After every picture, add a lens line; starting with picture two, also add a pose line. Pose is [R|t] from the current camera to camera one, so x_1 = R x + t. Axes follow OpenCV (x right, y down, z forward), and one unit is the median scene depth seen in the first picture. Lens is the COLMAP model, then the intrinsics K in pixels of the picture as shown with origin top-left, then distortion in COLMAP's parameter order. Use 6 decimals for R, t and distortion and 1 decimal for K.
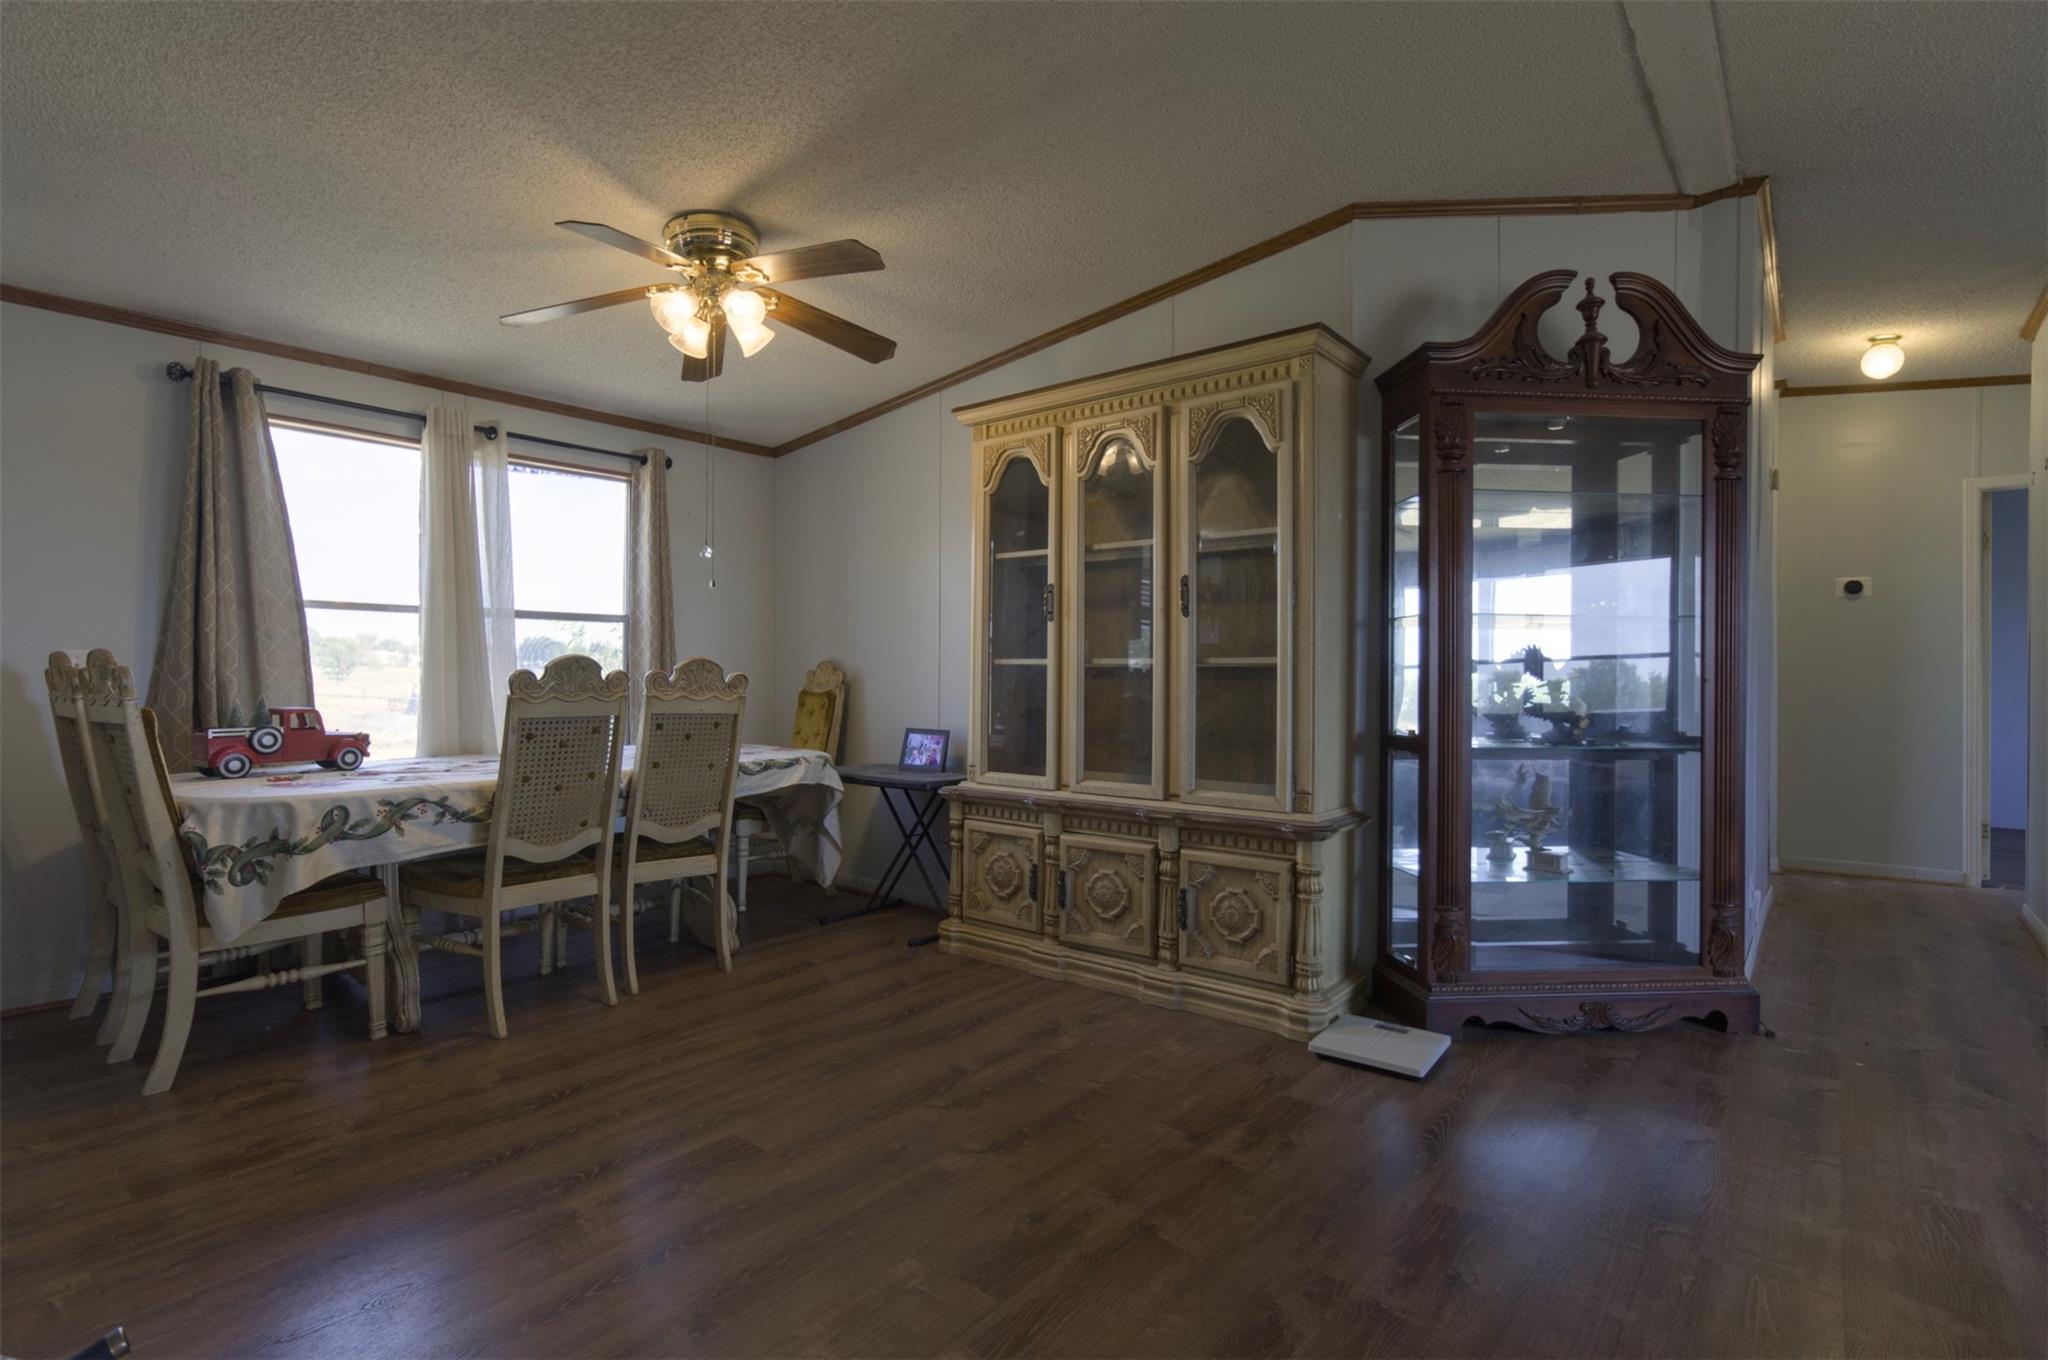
lens RADIAL K [[985.2, 0, 1024.0], [0, 985.2, 680.0], [0, 0, 1]] dist [-0.000155, -0.000409]
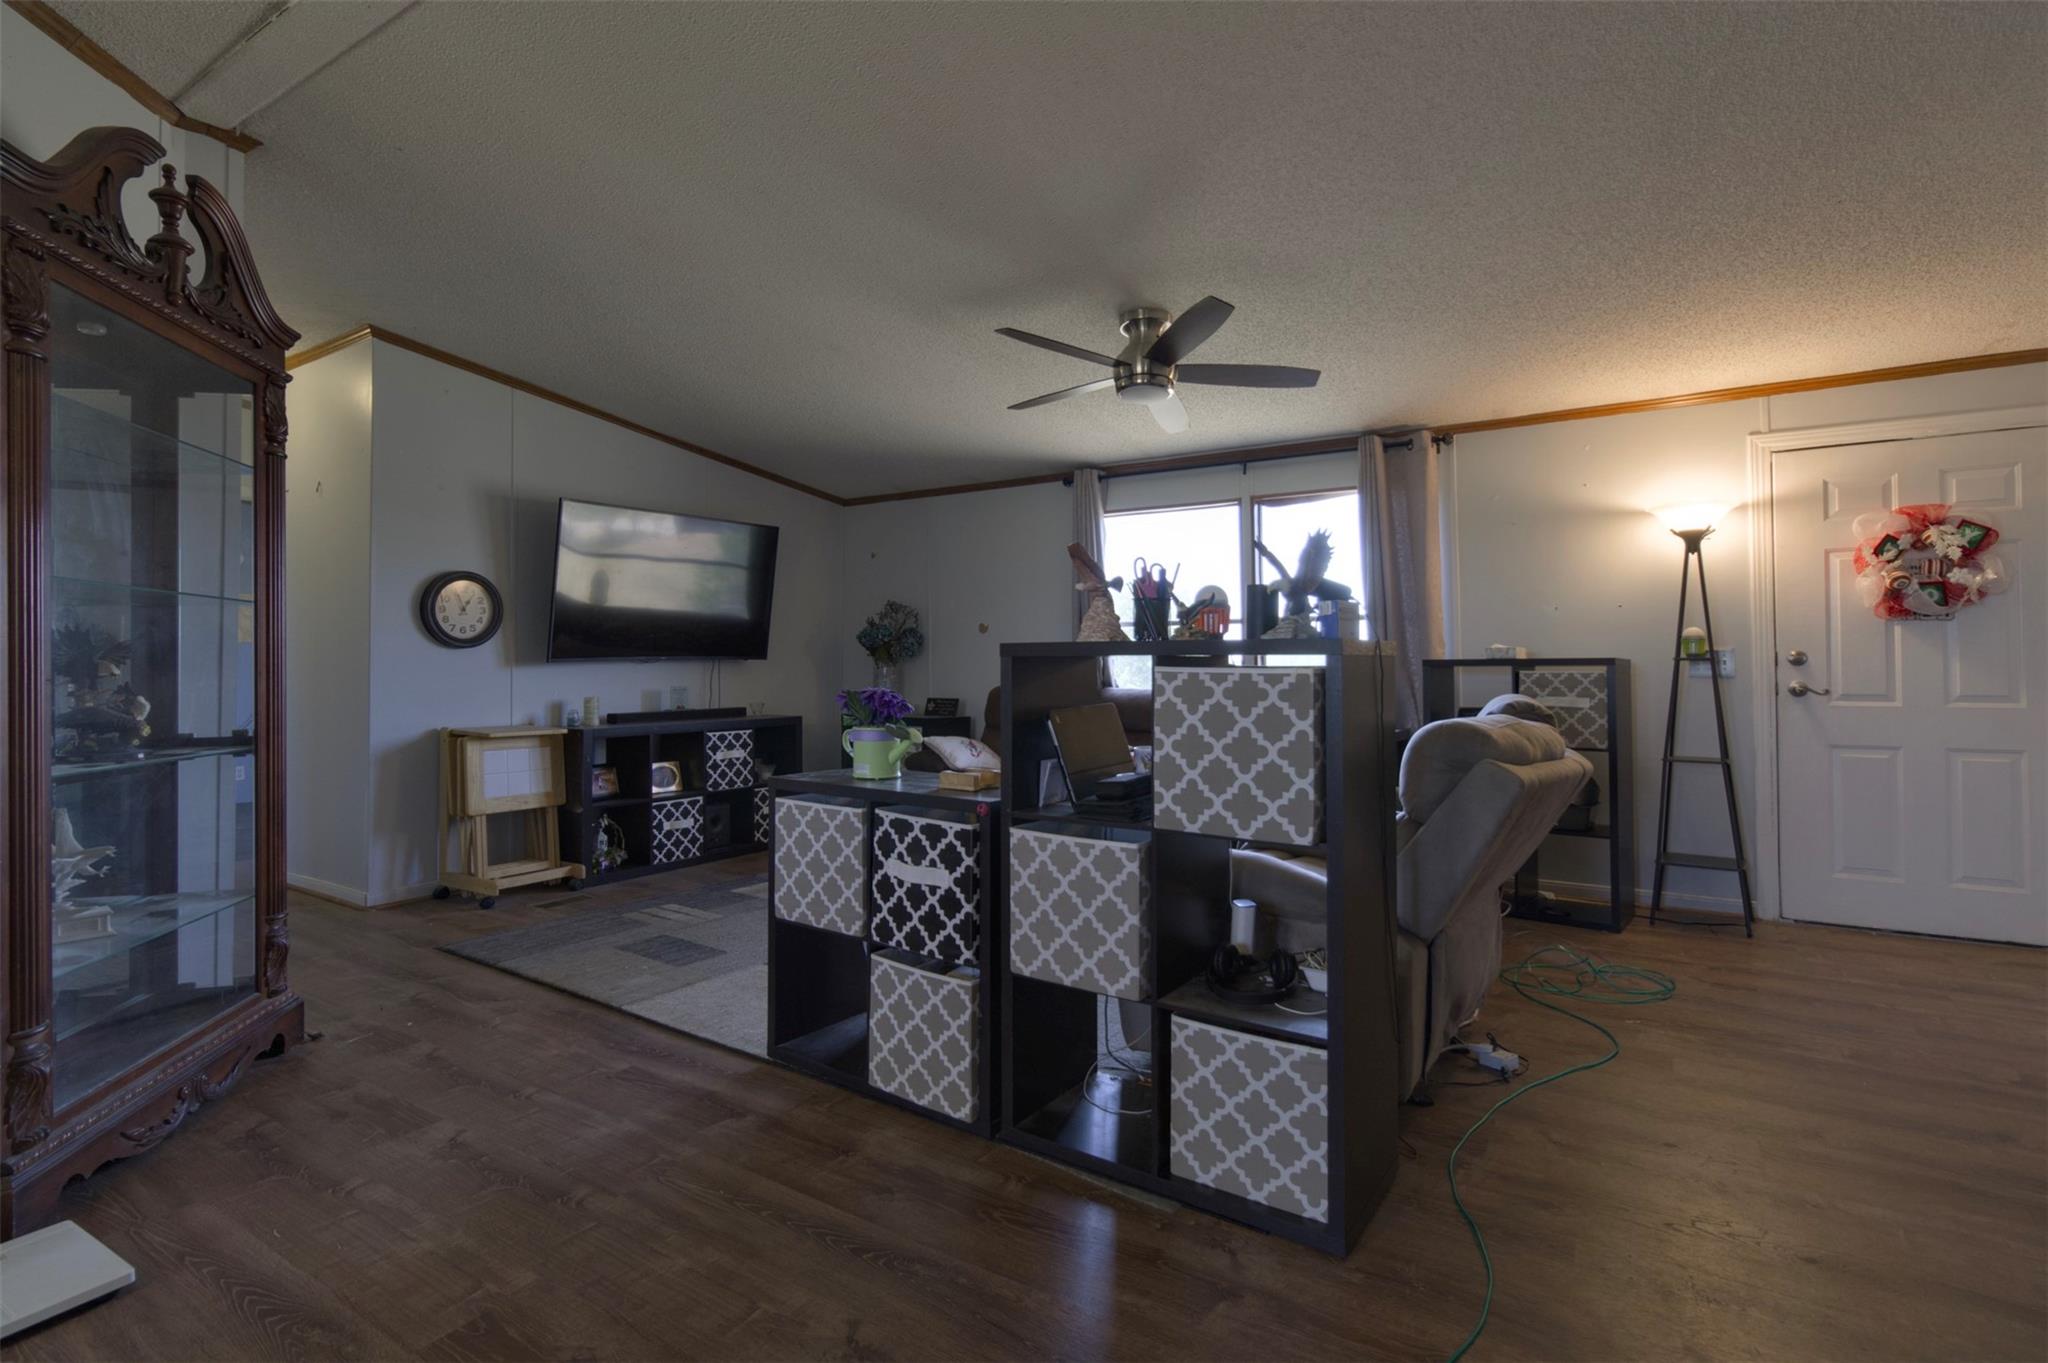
lens RADIAL K [[965.6, 0, 1020.6], [0, 965.6, 648.7], [0, 0, 1]] dist [-0.000975, -0.000049]
pose [[-0.124358, 0.010850, 0.992178, -0.199417], [0.010766, 0.999896, -0.009585, -0.004737], [-0.992179, 0.009490, -0.124462, 0.306682]]
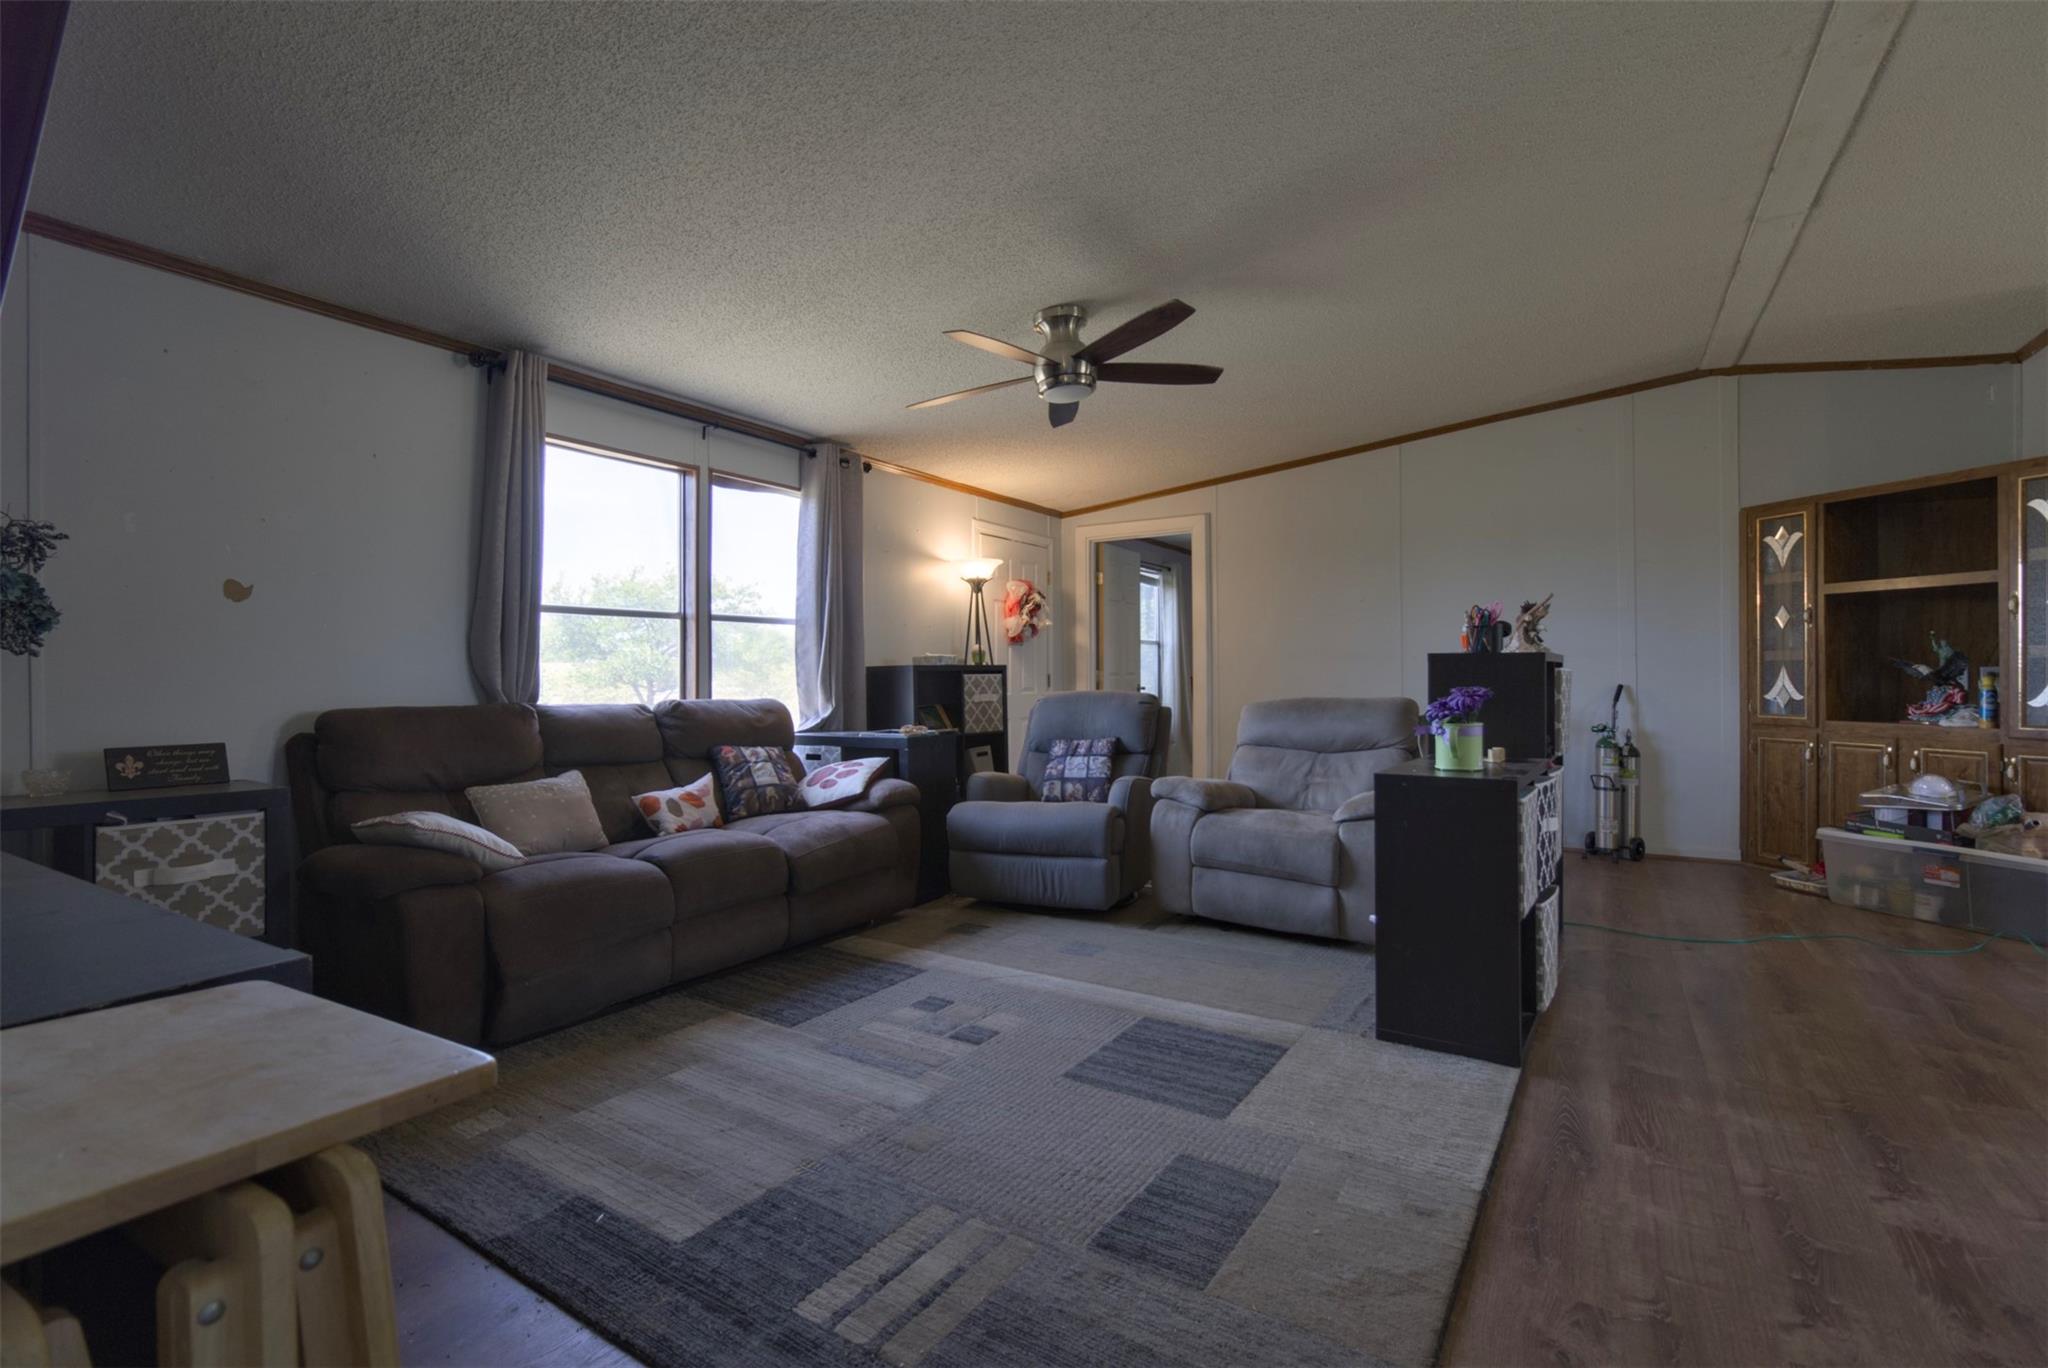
lens RADIAL K [[930.1, 0, 1024.0], [0, 930.1, 684.0], [0, 0, 1]] dist [-0.011806, -0.000465]
pose [[-0.990699, -0.001811, -0.136060, 0.865279], [-0.004701, 0.999770, 0.020924, -0.000123], [0.135991, 0.021369, -0.990480, 0.940942]]
